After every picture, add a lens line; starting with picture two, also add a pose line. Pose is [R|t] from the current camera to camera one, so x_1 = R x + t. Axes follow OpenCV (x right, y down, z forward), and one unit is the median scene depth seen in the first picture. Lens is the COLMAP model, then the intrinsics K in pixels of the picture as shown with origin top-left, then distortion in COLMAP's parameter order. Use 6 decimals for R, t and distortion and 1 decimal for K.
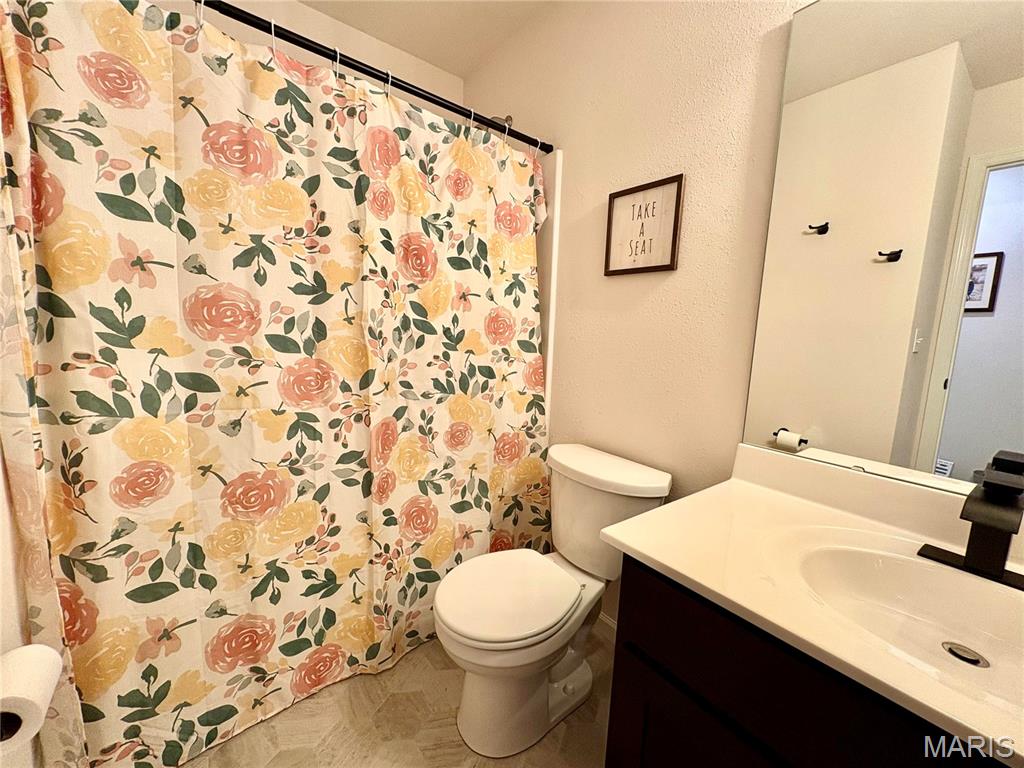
lens RADIAL K [[409.0, 0, 512.0], [0, 409.0, 384.0], [0, 0, 1]] dist [-0.000204, -0.000161]
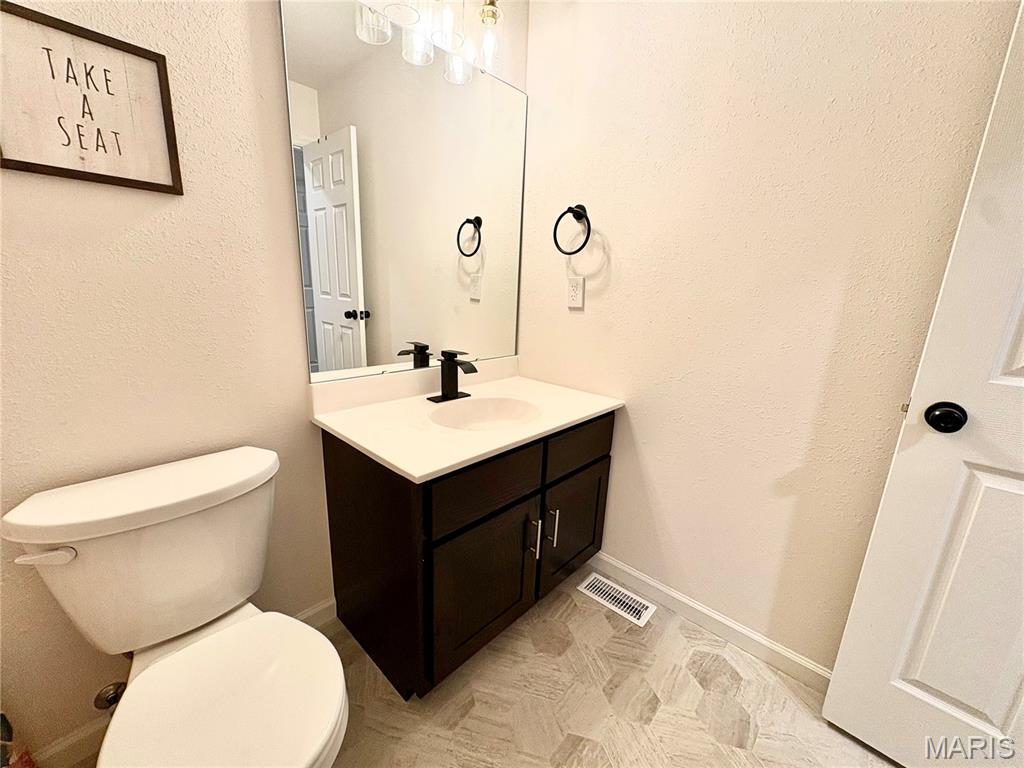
lens RADIAL K [[409.0, 0, 512.0], [0, 409.0, 384.0], [0, 0, 1]] dist [-0.000204, -0.000161]
pose [[-0.162145, -0.274155, 0.947918, -0.509910], [0.087550, 0.952844, 0.290555, -0.113460], [-0.982875, 0.130102, -0.130497, 0.547517]]
